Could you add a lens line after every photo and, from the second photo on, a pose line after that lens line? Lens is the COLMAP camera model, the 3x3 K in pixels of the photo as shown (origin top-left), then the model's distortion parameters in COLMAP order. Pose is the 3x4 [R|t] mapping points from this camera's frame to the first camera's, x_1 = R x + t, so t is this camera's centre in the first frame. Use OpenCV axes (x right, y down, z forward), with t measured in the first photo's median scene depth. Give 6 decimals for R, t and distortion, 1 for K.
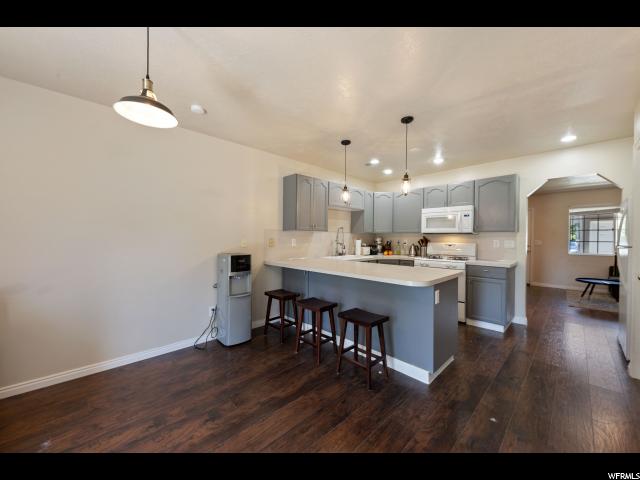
lens RADIAL K [[245.9, 0, 320.9], [0, 245.9, 240.4], [0, 0, 1]] dist [0.000168, -0.000060]
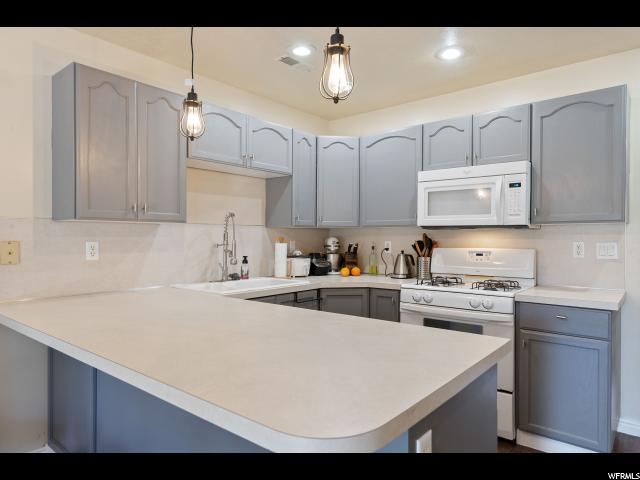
lens RADIAL K [[430.5, 0, 319.4], [0, 430.5, 241.2], [0, 0, 1]] dist [0.002304, 0.006451]
pose [[0.992917, -0.005921, 0.118666, 0.144181], [0.005911, 0.999982, 0.000438, -0.005019], [-0.118666, 0.000266, 0.992934, 0.257972]]
